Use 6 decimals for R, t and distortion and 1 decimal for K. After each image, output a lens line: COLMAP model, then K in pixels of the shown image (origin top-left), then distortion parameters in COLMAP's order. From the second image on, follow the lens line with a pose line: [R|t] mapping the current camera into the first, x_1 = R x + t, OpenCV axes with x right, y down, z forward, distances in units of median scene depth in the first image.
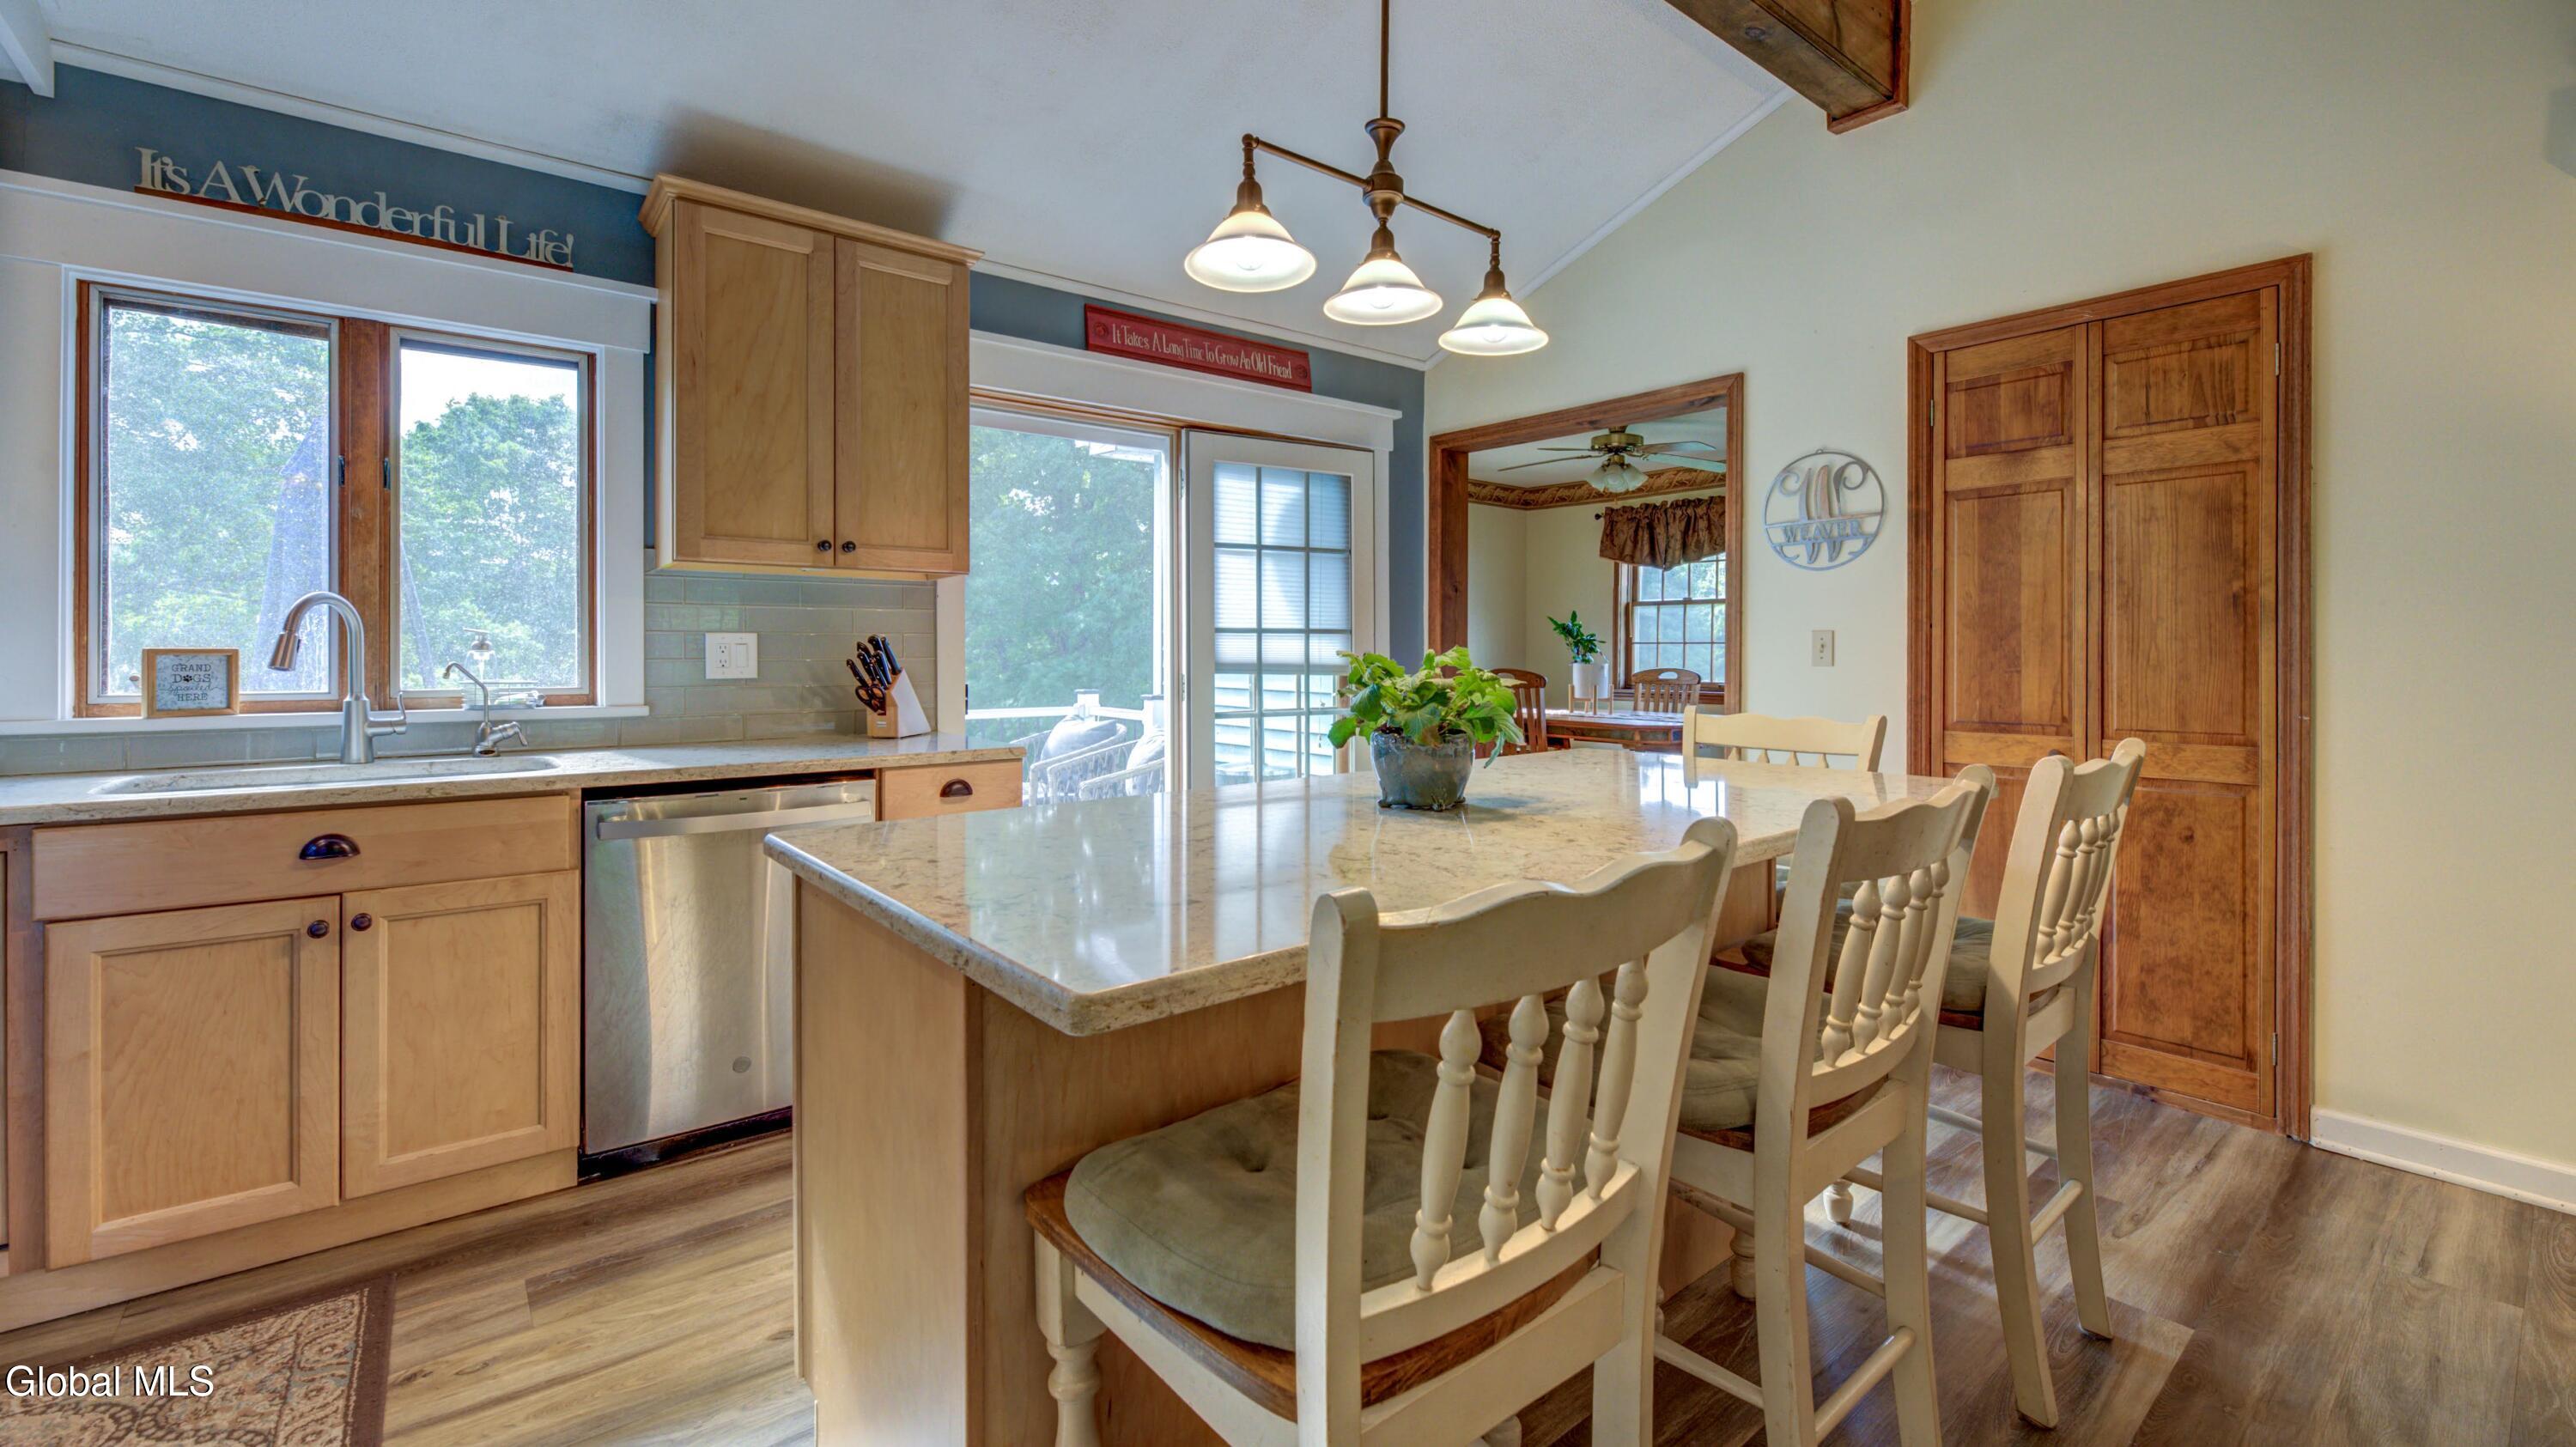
lens RADIAL K [[1063.3, 0, 1280.5], [0, 1063.3, 637.6], [0, 0, 1]] dist [-0.003006, -0.002621]
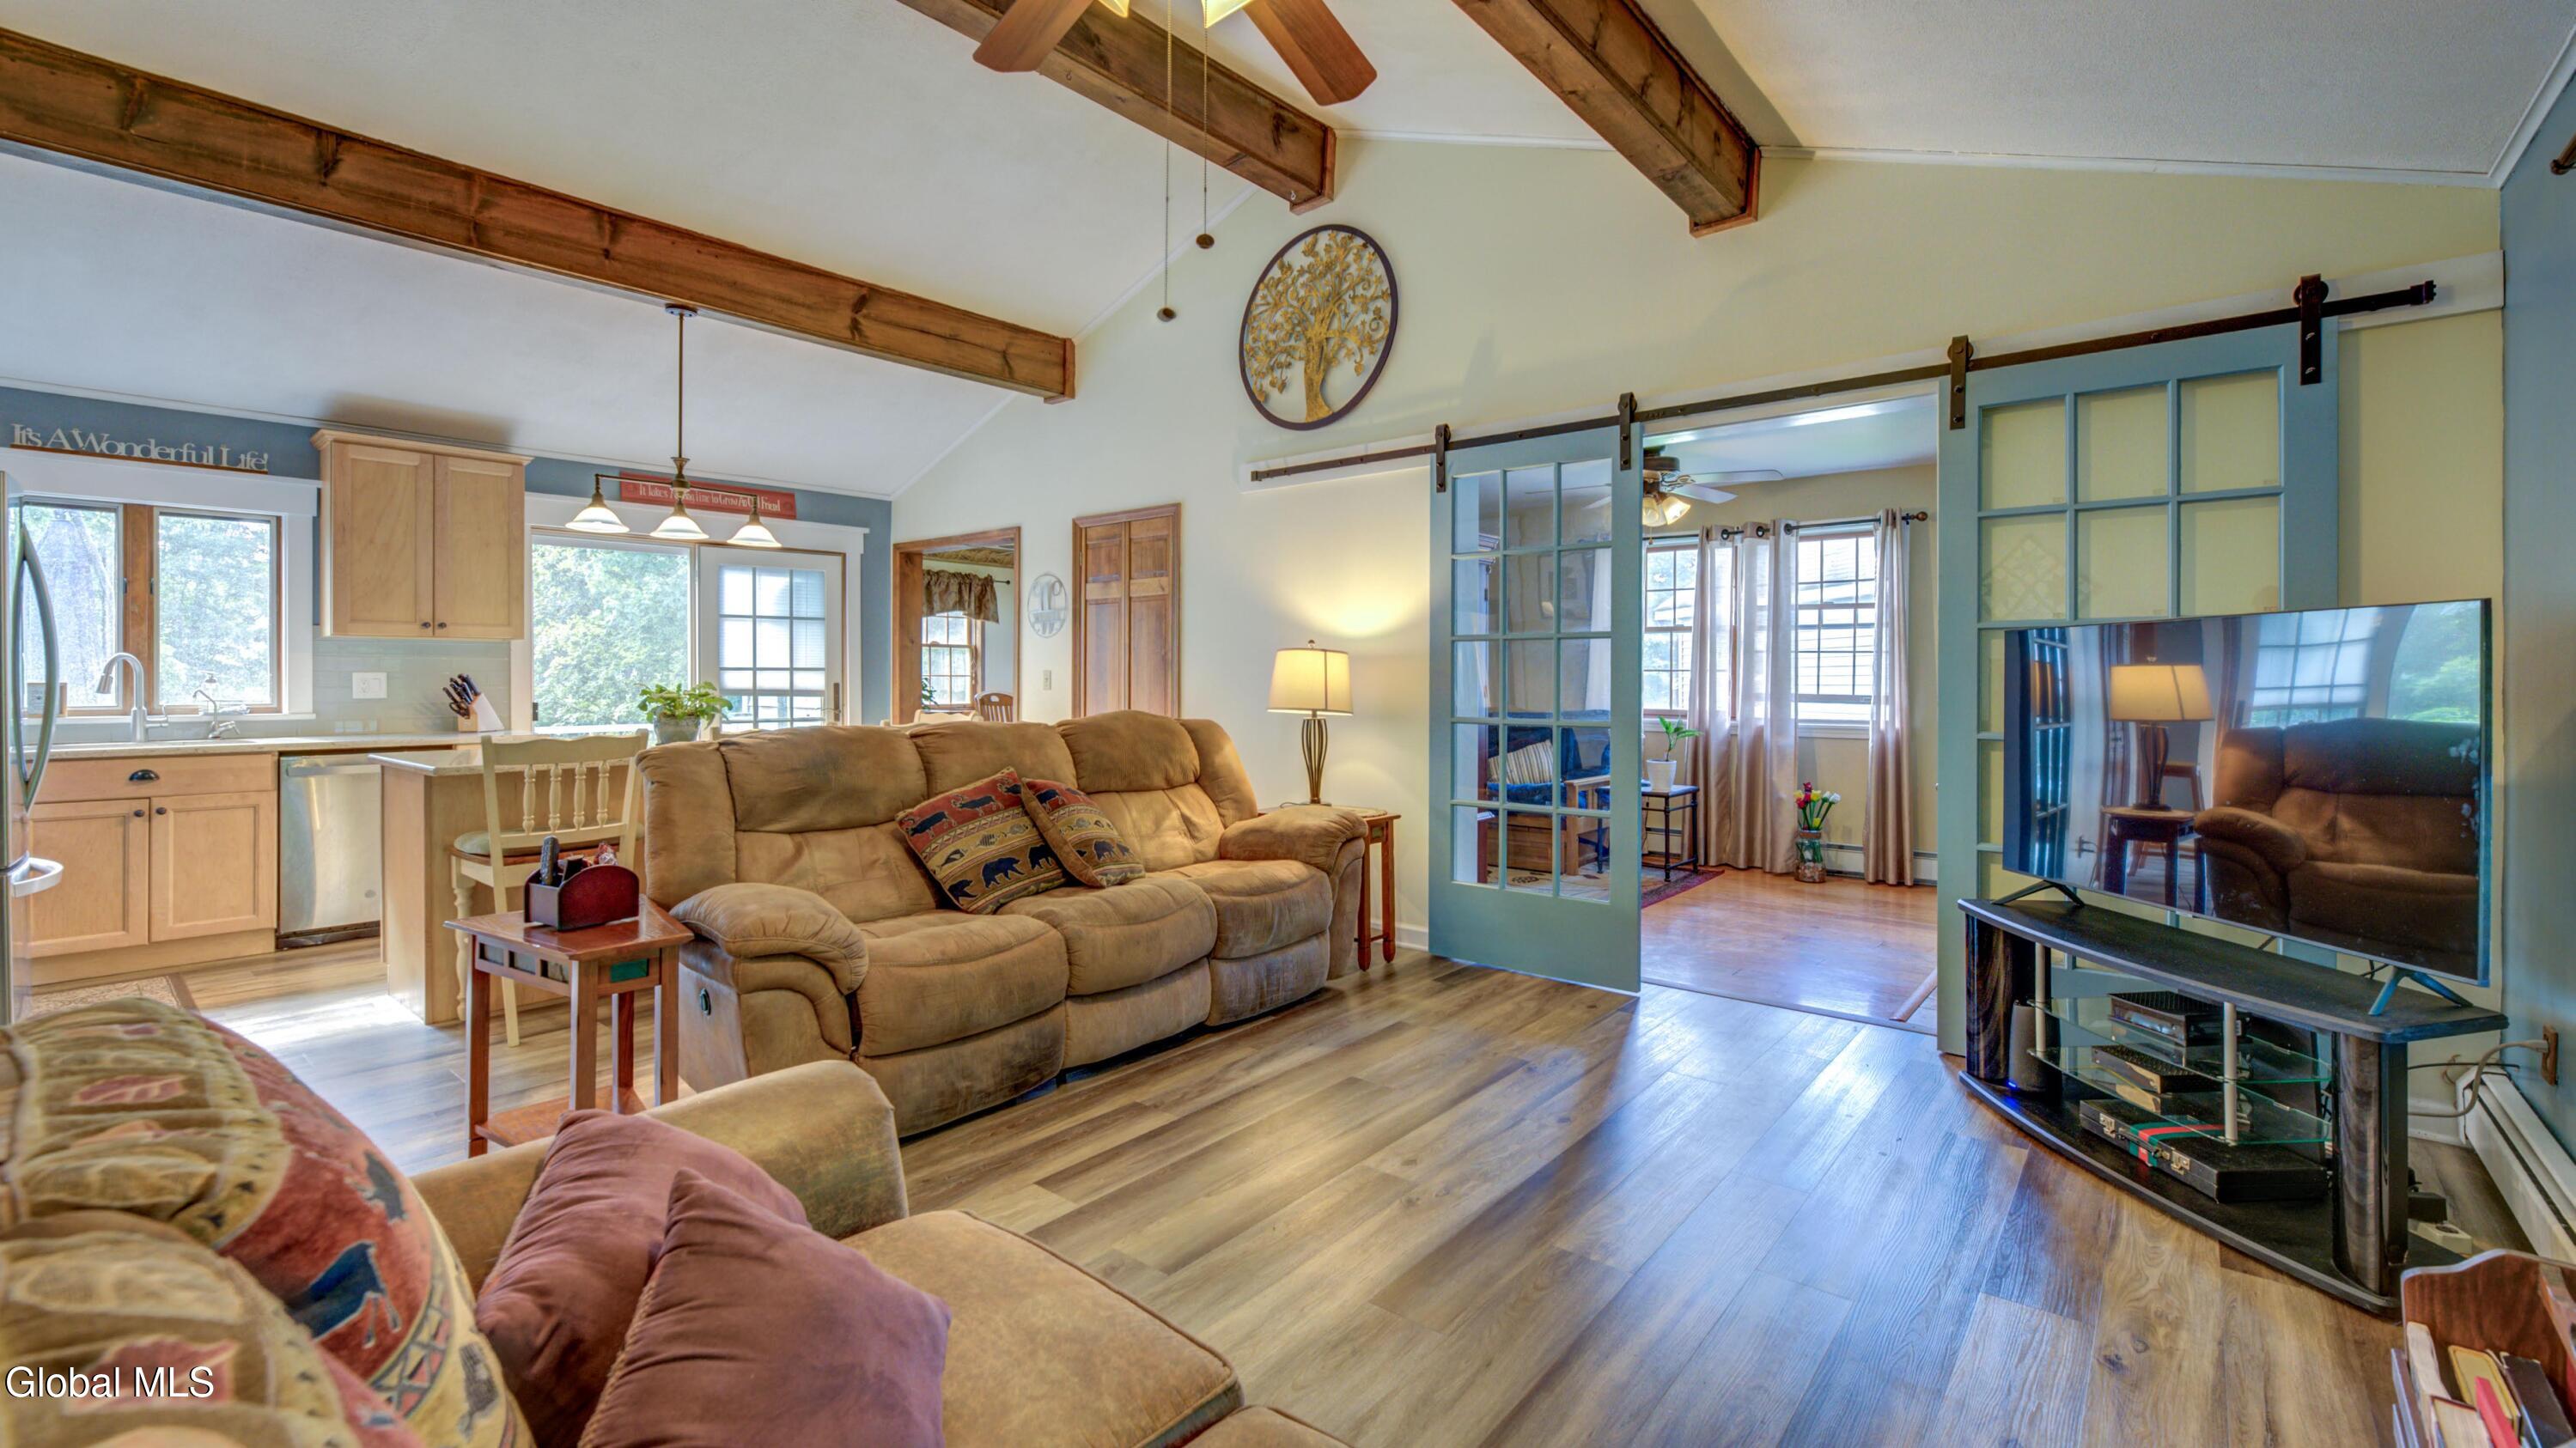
lens RADIAL K [[1063.2, 0, 1276.6], [0, 1063.2, 667.8], [0, 0, 1]] dist [-0.003006, -0.002621]
pose [[0.980575, 0.001084, 0.196141, 0.651389], [-0.001632, 0.999995, 0.002632, -0.020637], [-0.196137, -0.002901, 0.980572, -1.081962]]
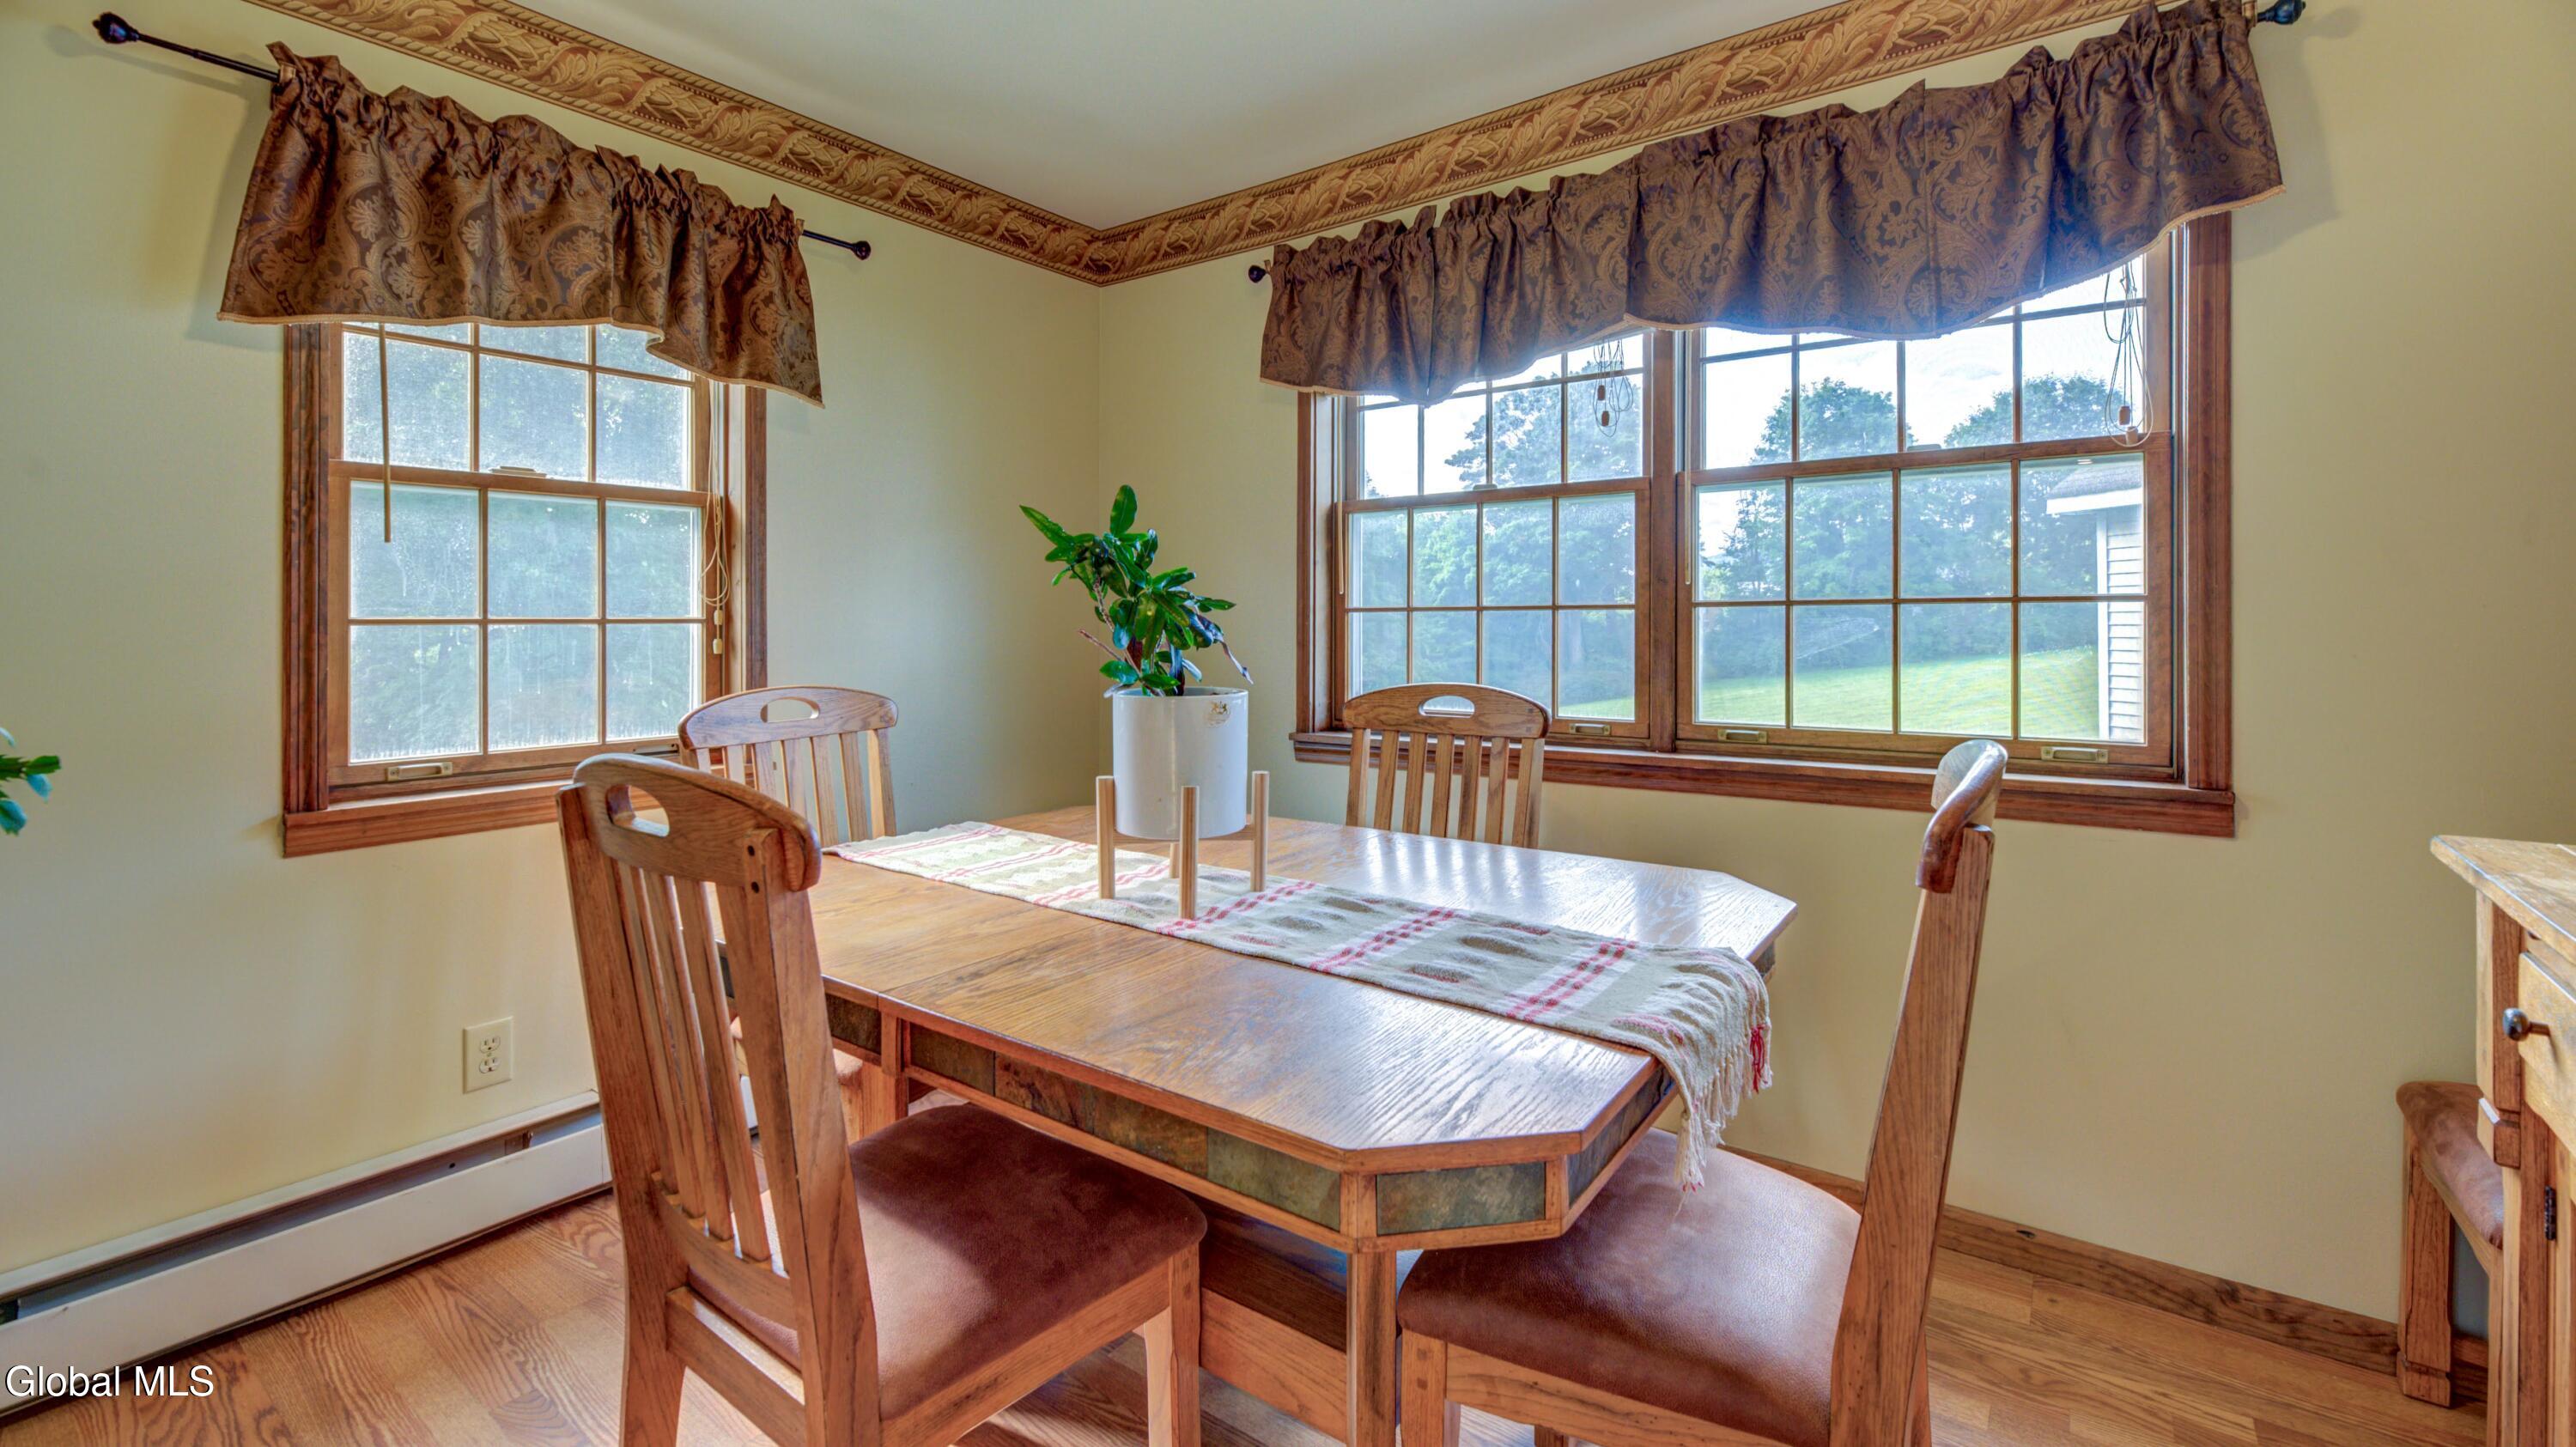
lens RADIAL K [[1063.3, 0, 1325.2], [0, 1063.3, 627.0], [0, 0, 1]] dist [-0.003006, -0.002621]
pose [[0.960248, -0.013736, 0.278810, 0.584696], [0.008754, 0.999779, 0.019105, 0.011843], [-0.279011, -0.015905, 0.960156, 1.712347]]
